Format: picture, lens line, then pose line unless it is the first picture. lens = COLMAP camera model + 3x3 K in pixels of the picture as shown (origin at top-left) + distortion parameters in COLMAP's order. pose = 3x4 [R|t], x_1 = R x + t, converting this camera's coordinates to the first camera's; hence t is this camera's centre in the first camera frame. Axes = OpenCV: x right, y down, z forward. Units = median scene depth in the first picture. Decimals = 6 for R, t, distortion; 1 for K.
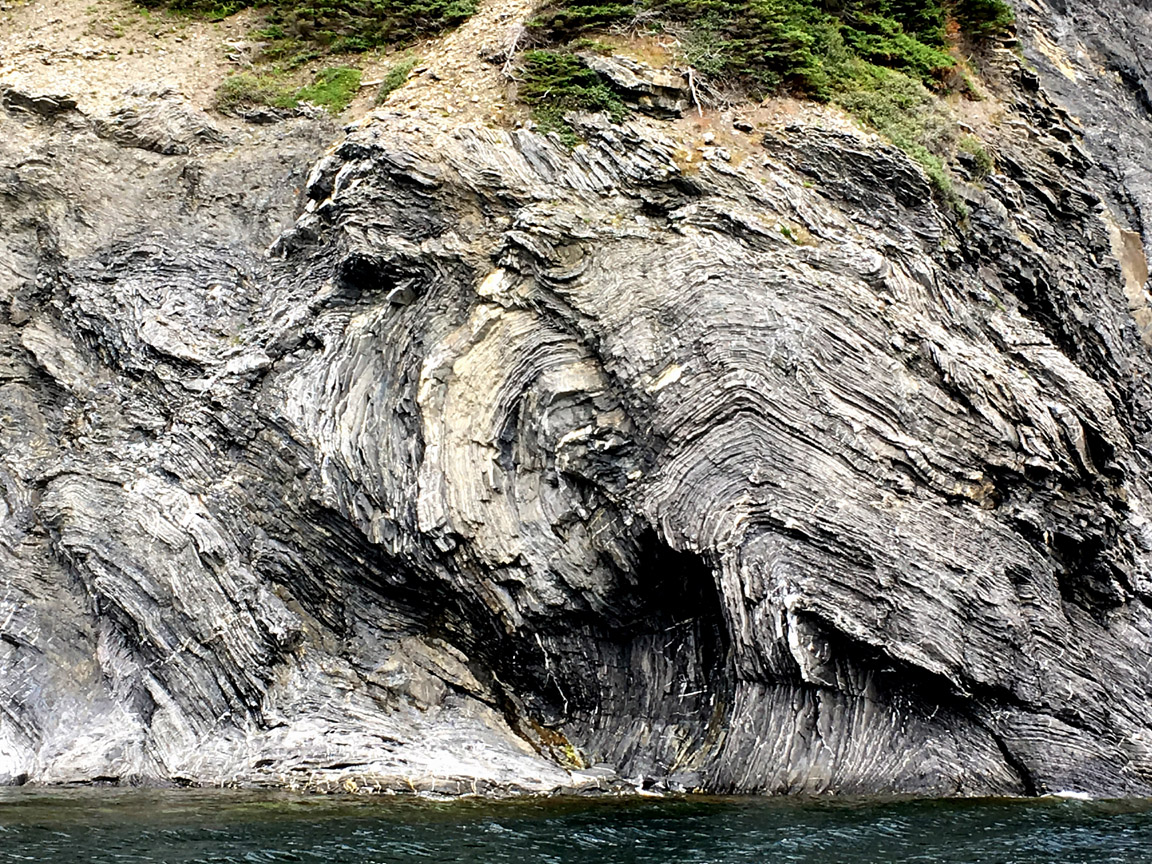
lens RADIAL K [[2302.1, 0, 576.0], [0, 2302.1, 432.0], [0, 0, 1]] dist [0.042326, 0.090152]
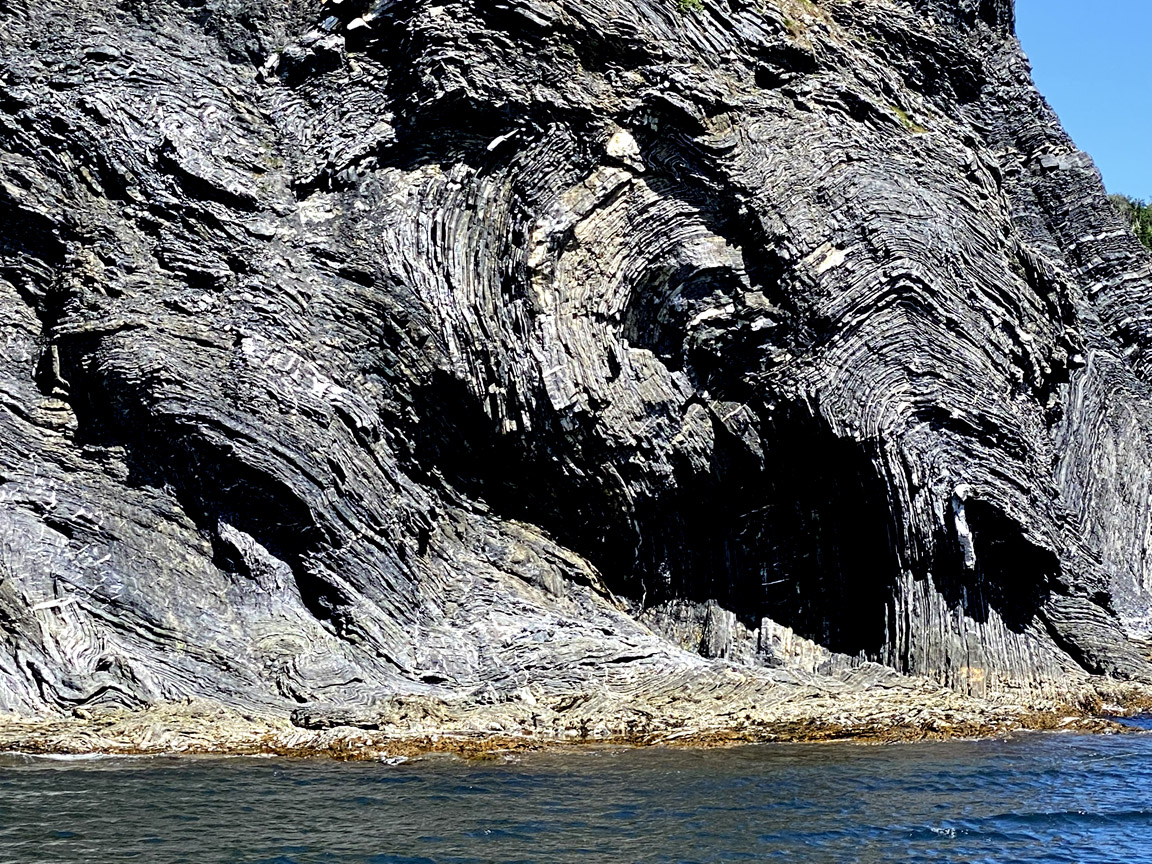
lens RADIAL K [[3507.0, 0, 576.0], [0, 3507.0, 432.0], [0, 0, 1]] dist [0.090864, -0.880275]
pose [[0.790711, 0.017735, 0.611932, -0.933076], [-0.059634, 0.997058, 0.048159, -0.016048], [-0.609278, -0.074572, 0.789443, -0.115369]]
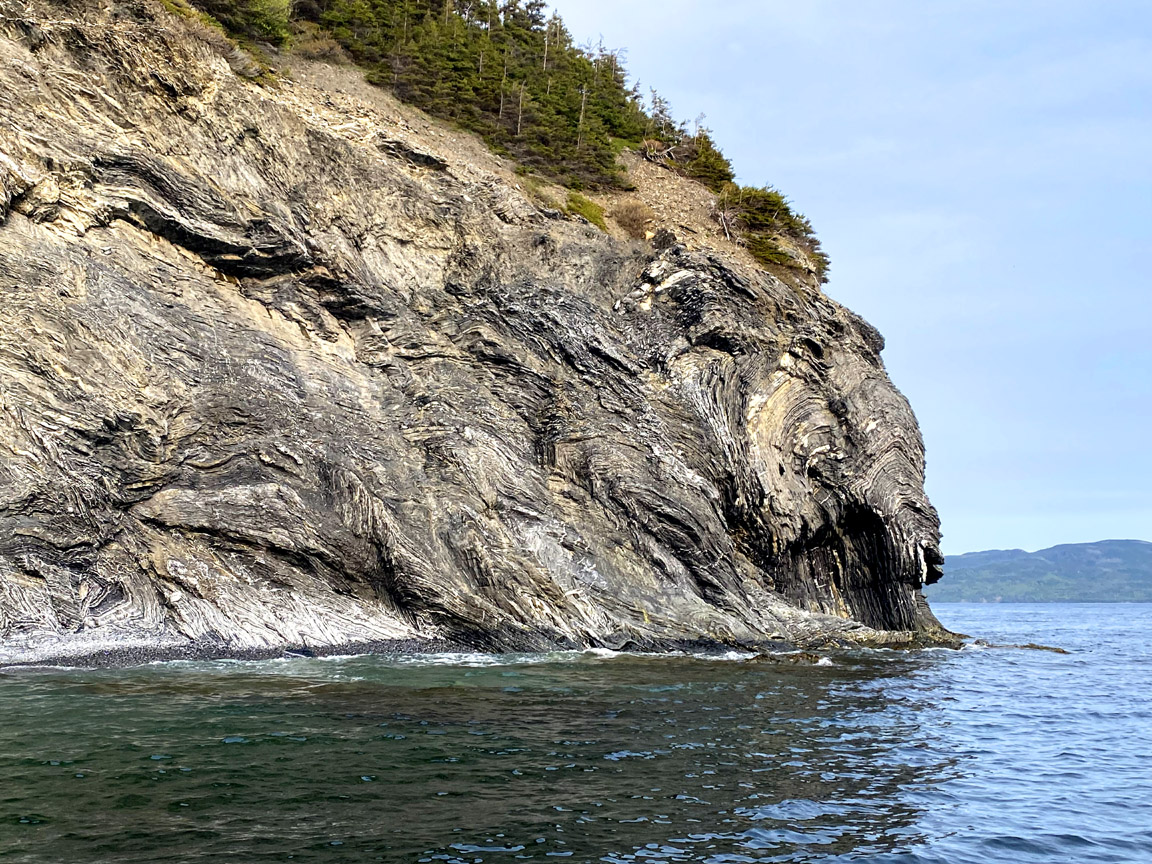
lens RADIAL K [[1276.7, 0, 576.0], [0, 1276.7, 432.0], [0, 0, 1]] dist [0.146139, -0.311553]
pose [[0.527649, 0.105731, 0.842857, -0.992032], [-0.097567, 0.993200, -0.063512, 0.073883], [-0.843841, -0.048723, 0.534377, 0.608530]]
